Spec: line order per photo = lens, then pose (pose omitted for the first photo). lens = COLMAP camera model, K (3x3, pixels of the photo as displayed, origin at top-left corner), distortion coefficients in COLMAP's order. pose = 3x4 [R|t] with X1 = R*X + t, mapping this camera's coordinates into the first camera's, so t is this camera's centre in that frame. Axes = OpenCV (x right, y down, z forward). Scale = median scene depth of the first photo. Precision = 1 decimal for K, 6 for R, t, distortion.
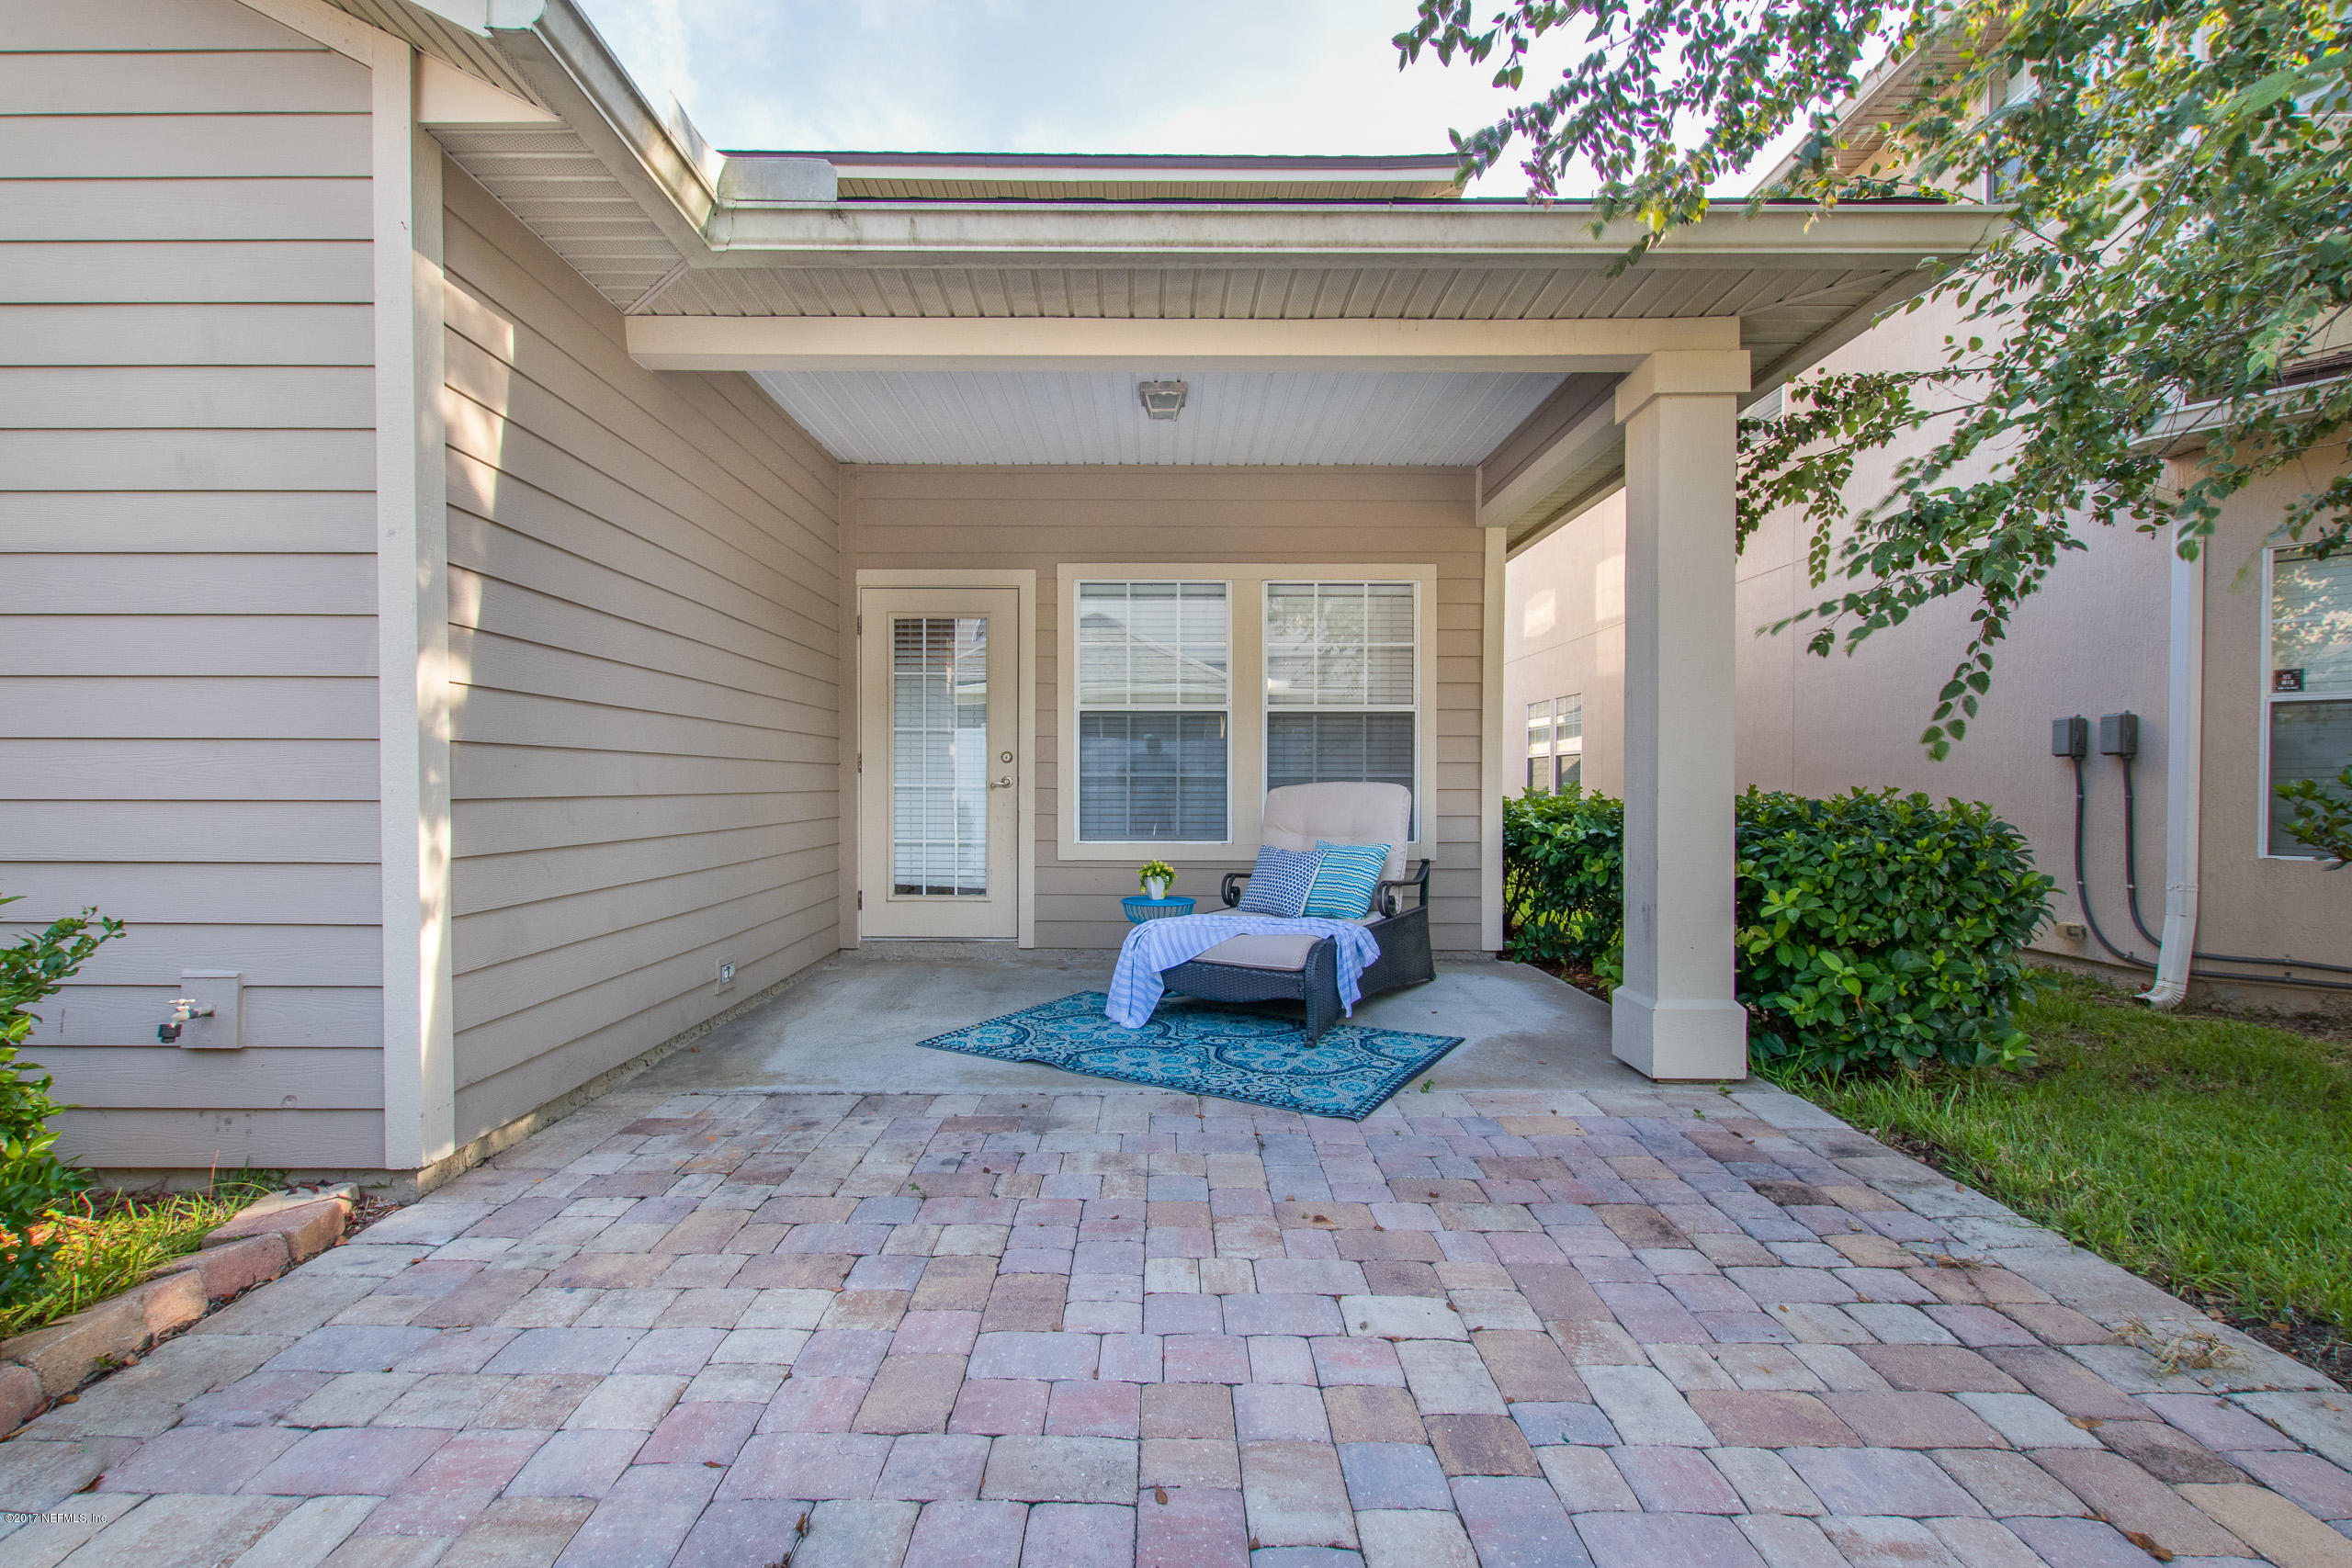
lens RADIAL K [[1076.6, 0, 1151.7], [0, 1076.6, 791.9], [0, 0, 1]] dist [0.008147, 0.000095]
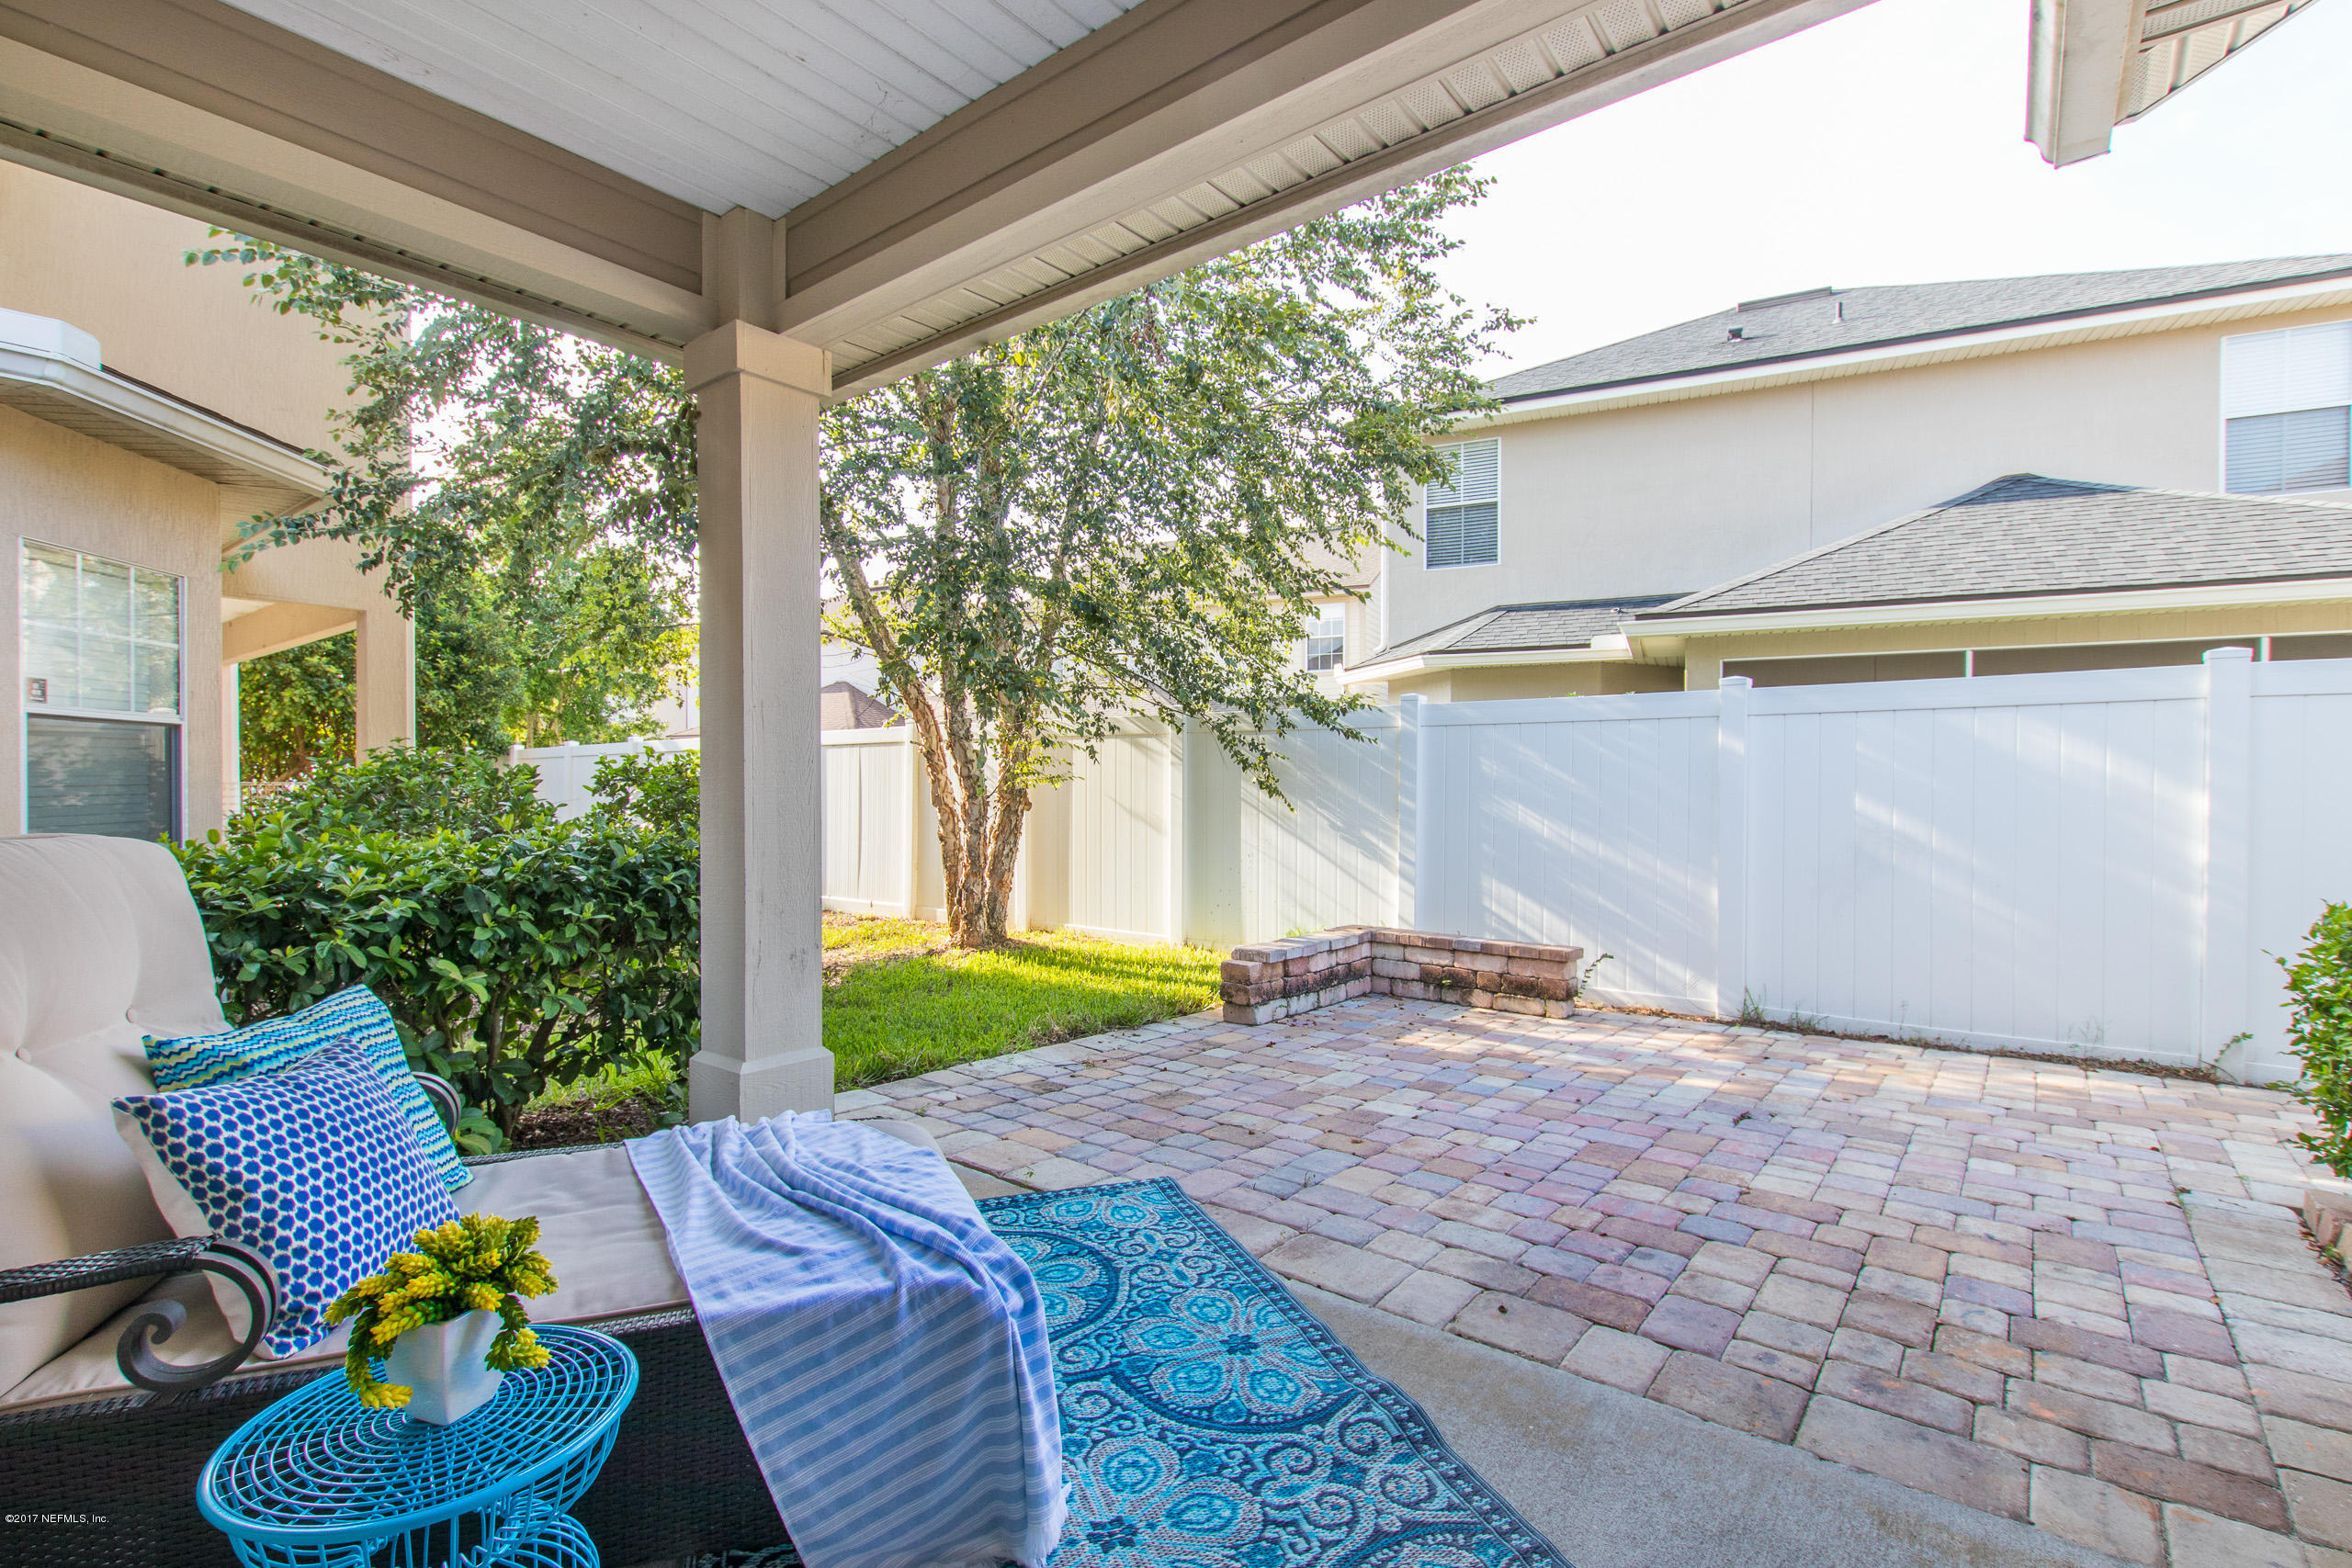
lens RADIAL K [[1084.3, 0, 1164.4], [0, 1084.3, 784.3], [0, 0, 1]] dist [-0.005085, -0.000548]
pose [[-0.787608, 0.002256, 0.616173, -0.312881], [0.001675, 0.999997, -0.001520, -0.027411], [-0.616174, -0.000165, -0.787610, 1.429190]]
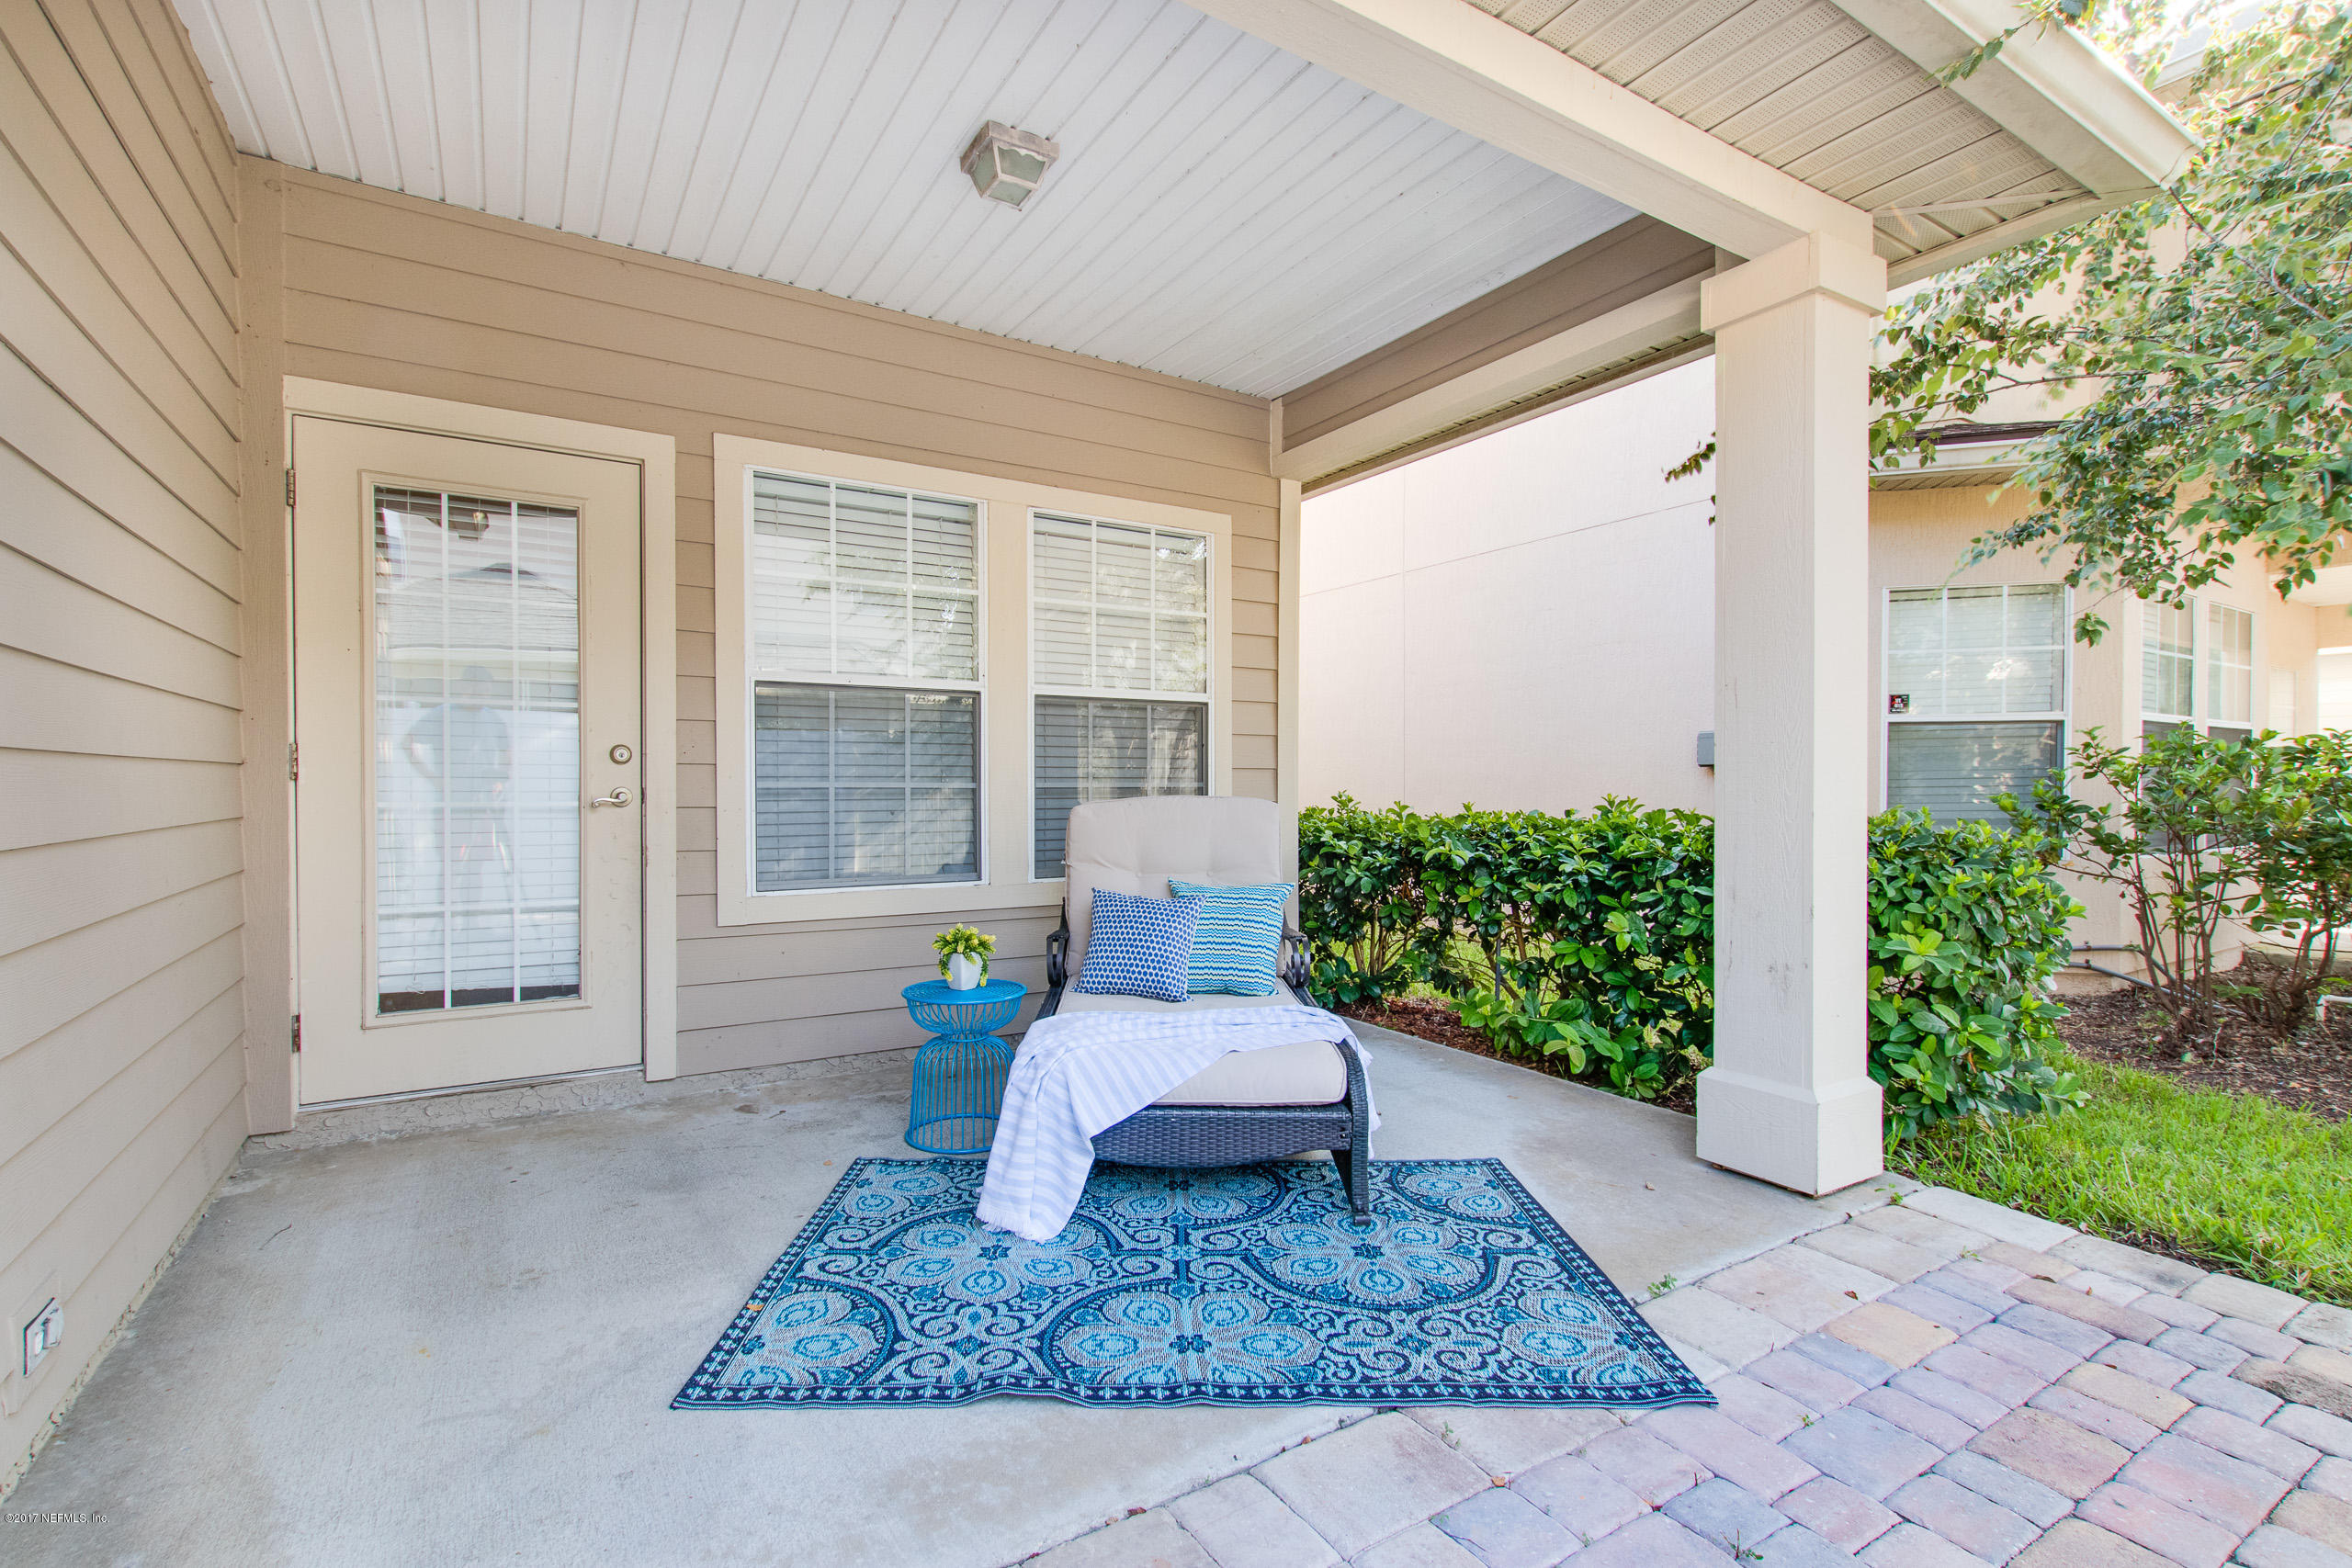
lens RADIAL K [[1076.6, 0, 1159.1], [0, 1076.6, 792.0], [0, 0, 1]] dist [0.008147, 0.000095]
pose [[0.850844, -0.006008, 0.525384, -0.296686], [0.004386, 0.999981, 0.004333, -0.020263], [-0.525400, -0.001383, 0.850854, 0.548497]]
